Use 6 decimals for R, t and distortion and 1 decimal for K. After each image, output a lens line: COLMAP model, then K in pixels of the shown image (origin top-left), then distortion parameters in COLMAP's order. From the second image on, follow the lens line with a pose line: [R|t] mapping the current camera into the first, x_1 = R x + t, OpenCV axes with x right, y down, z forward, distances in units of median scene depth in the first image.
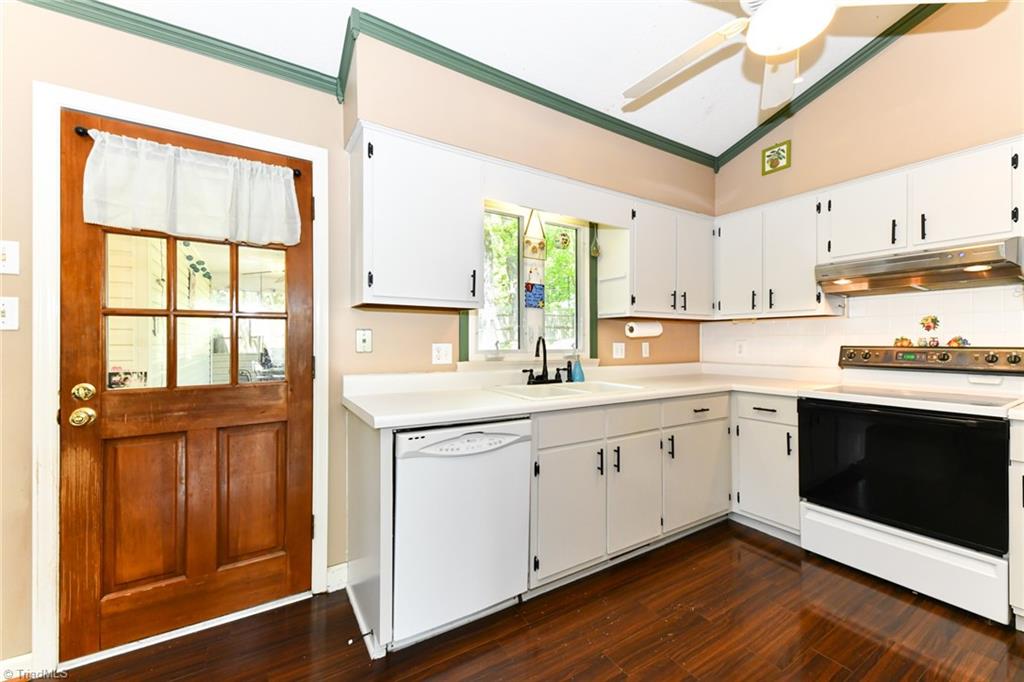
lens RADIAL K [[408.5, 0, 516.4], [0, 408.5, 342.0], [0, 0, 1]] dist [0.016680, -0.007167]
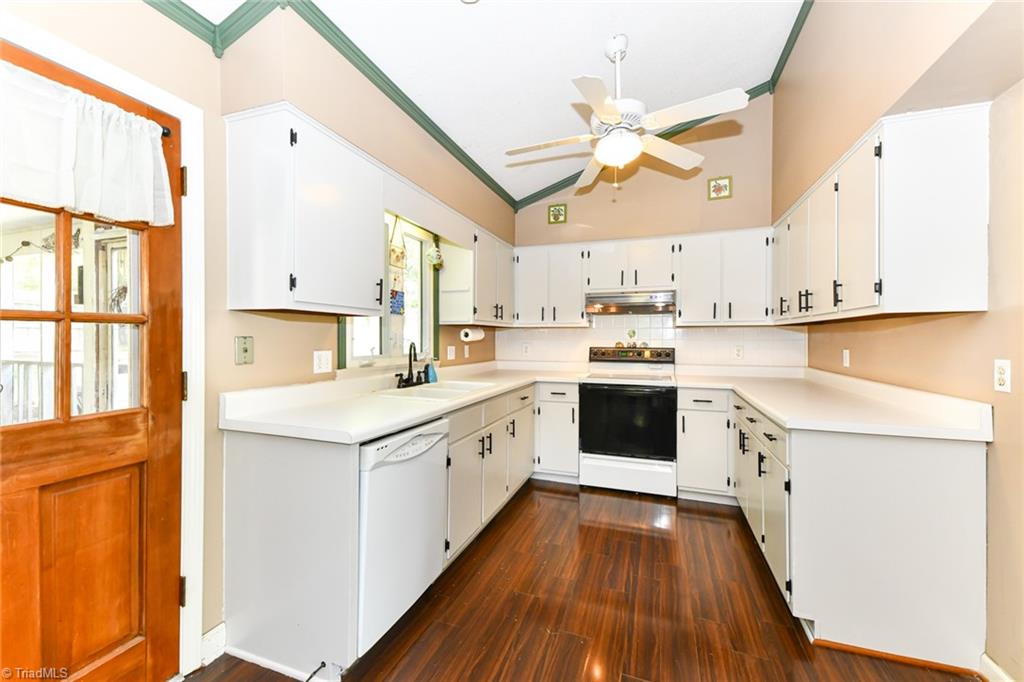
lens RADIAL K [[408.5, 0, 517.3], [0, 408.5, 339.2], [0, 0, 1]] dist [0.016680, -0.007167]
pose [[0.778350, 0.001213, 0.627830, -0.407223], [-0.003335, 0.999992, 0.002203, -0.025651], [-0.627822, -0.003809, 0.778347, -0.002350]]
